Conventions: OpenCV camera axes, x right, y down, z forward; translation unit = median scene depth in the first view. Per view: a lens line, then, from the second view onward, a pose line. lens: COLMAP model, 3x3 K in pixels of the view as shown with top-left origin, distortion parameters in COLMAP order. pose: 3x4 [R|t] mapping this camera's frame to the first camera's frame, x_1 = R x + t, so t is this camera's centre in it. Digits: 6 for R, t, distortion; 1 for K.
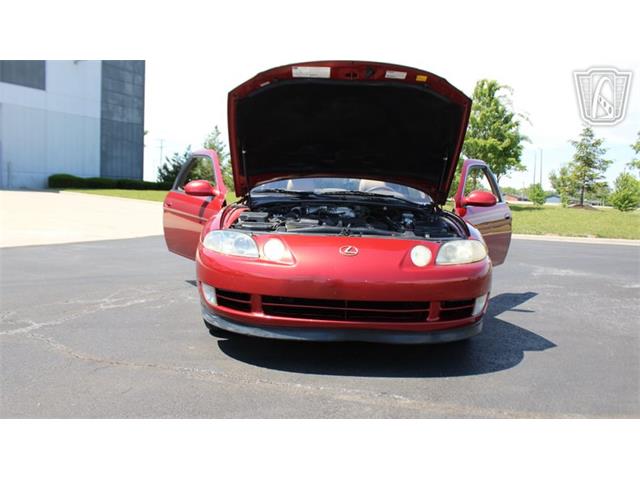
lens RADIAL K [[537.9, 0, 307.9], [0, 537.9, 239.2], [0, 0, 1]] dist [-0.153691, 0.142961]
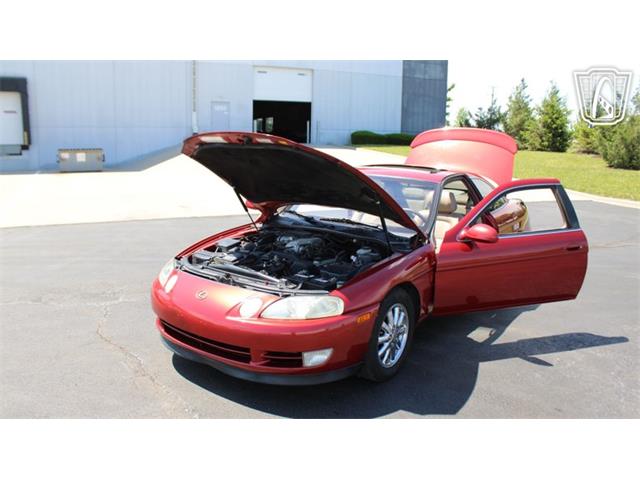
lens RADIAL K [[537.9, 0, 307.9], [0, 537.9, 239.2], [0, 0, 1]] dist [-0.153691, 0.142961]
pose [[0.811981, 0.107985, -0.573607, 0.579034], [-0.048319, 0.991800, 0.118314, -0.155798], [0.581680, -0.068353, 0.810541, 0.085660]]
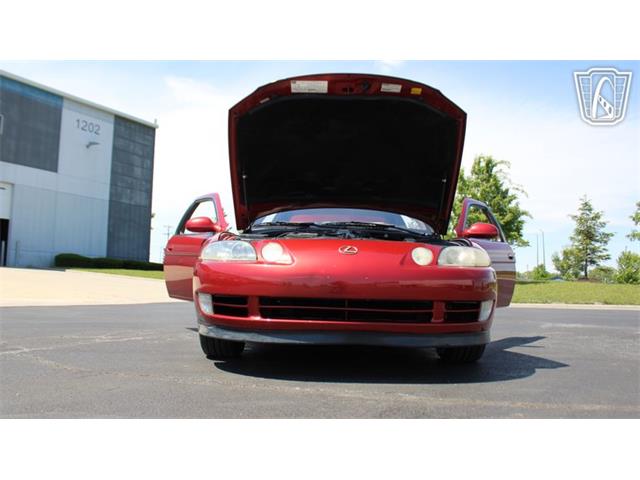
lens RADIAL K [[535.9, 0, 312.9], [0, 535.9, 238.8], [0, 0, 1]] dist [-0.156256, 0.144988]
pose [[0.999957, -0.009231, -0.000266, 0.007171], [0.009062, 0.986460, -0.163753, 0.095541], [0.001774, 0.163744, 0.986501, 0.020015]]
